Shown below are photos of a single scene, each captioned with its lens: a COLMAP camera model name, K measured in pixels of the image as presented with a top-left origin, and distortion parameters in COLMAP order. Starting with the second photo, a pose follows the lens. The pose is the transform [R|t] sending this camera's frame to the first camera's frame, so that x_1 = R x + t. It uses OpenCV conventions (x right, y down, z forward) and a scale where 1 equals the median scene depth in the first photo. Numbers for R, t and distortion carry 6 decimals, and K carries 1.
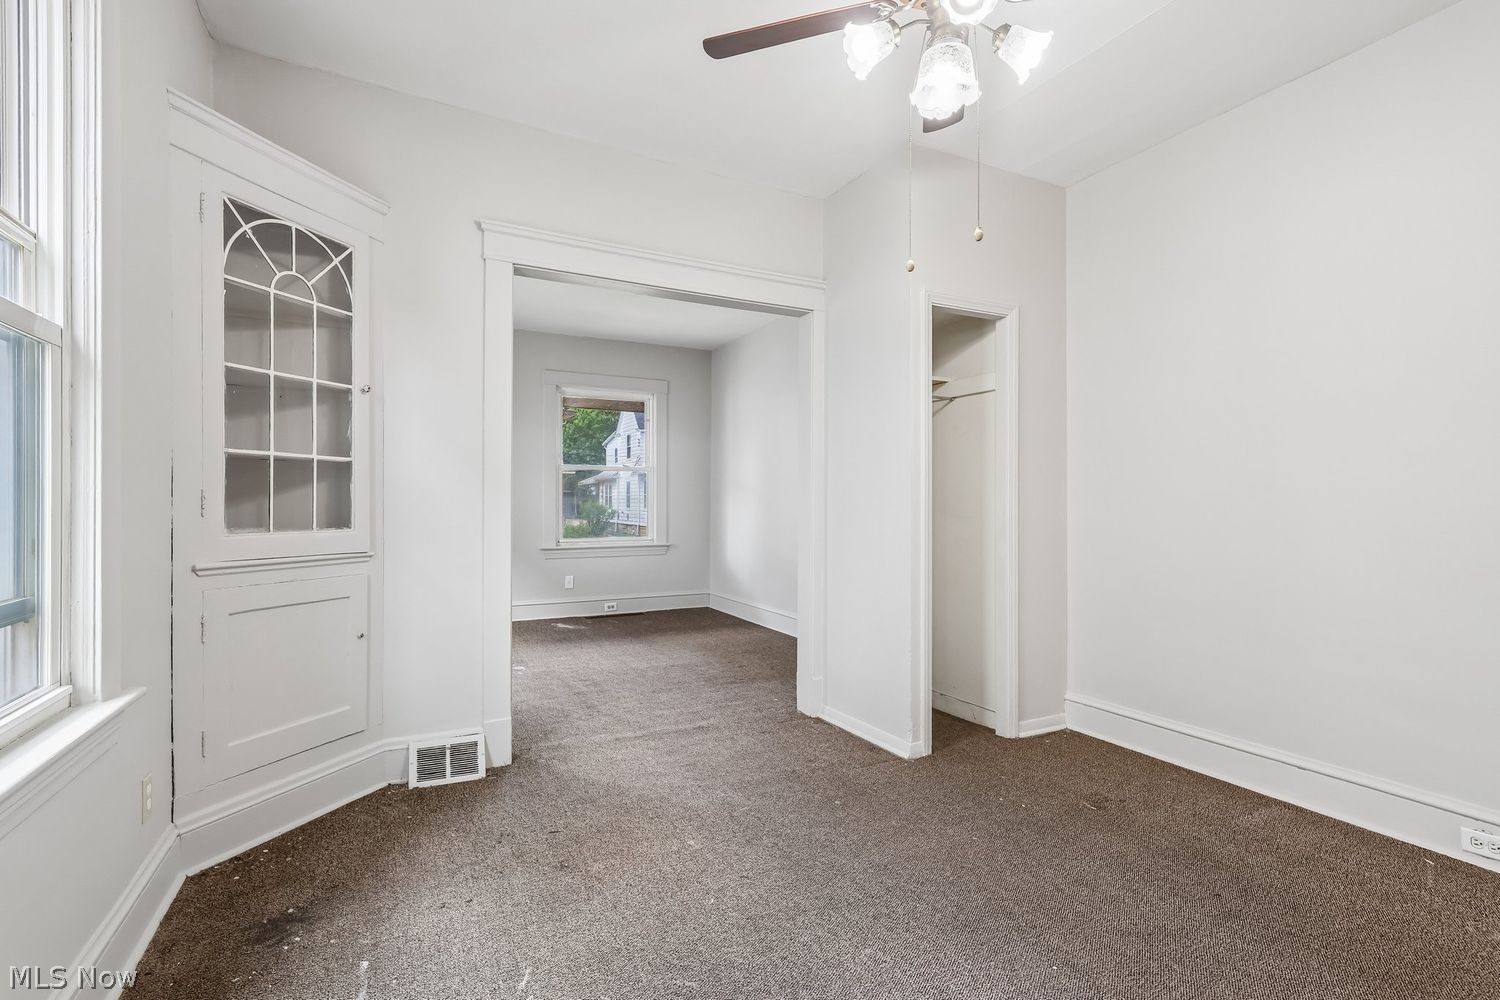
lens RADIAL K [[698.2, 0, 729.6], [0, 698.2, 511.8], [0, 0, 1]] dist [0.142168, -0.000184]
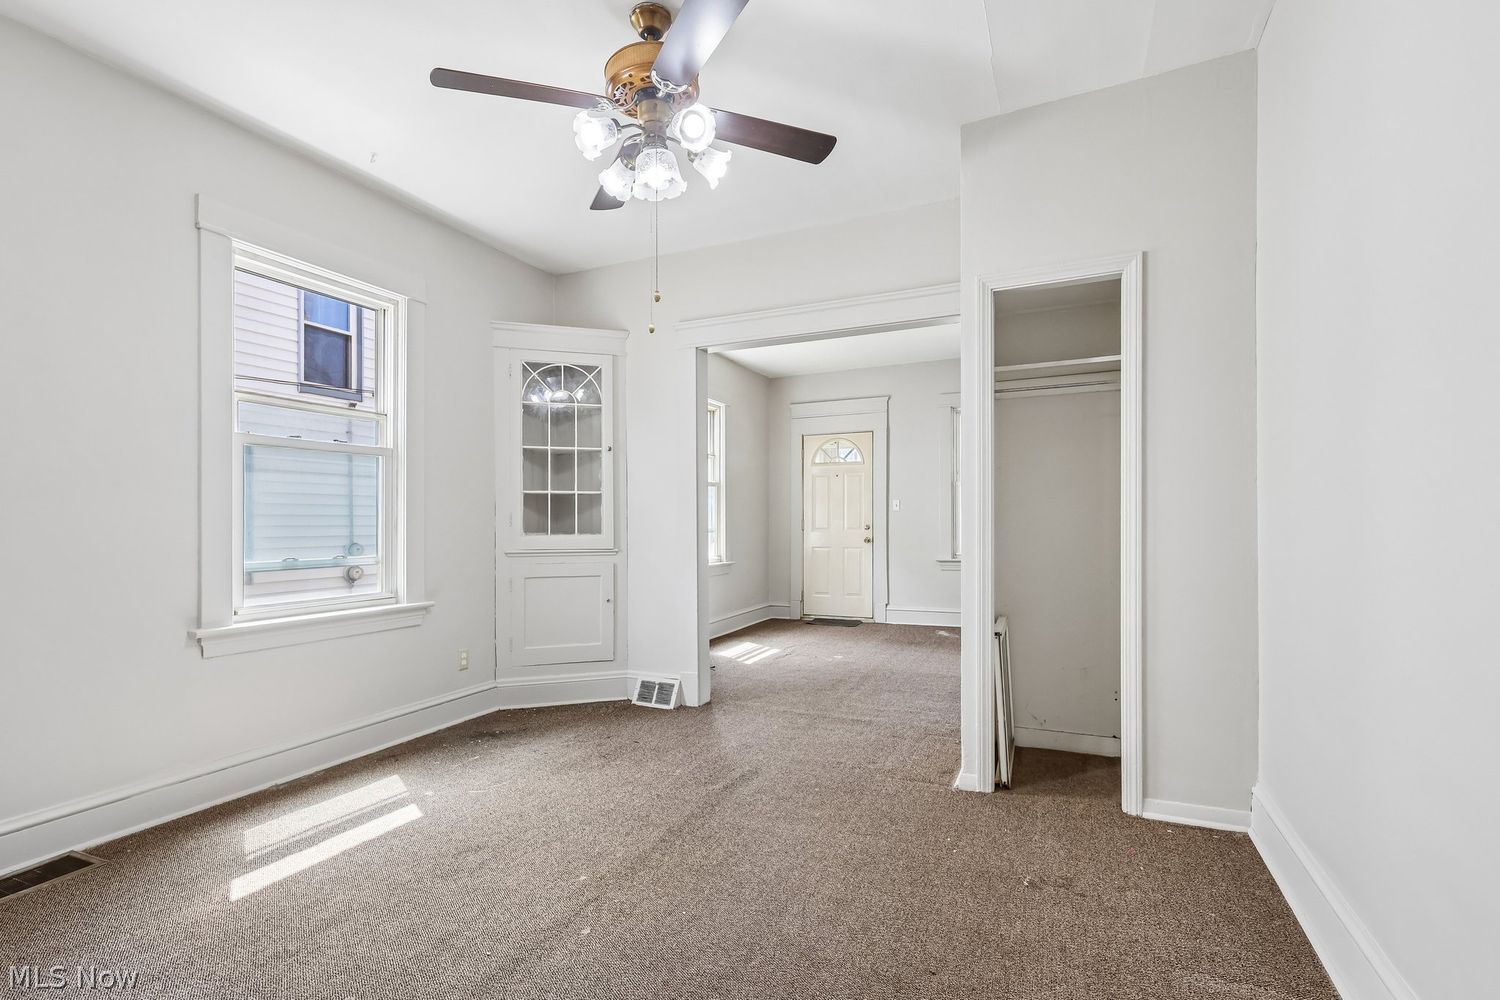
lens RADIAL K [[732.3, 0, 782.0], [0, 732.3, 503.2], [0, 0, 1]] dist [0.209373, -0.000086]
pose [[0.647212, -0.031499, -0.761659, 1.034394], [0.002907, 0.999241, -0.038853, 0.019841], [0.762305, 0.022932, 0.646812, 0.223017]]
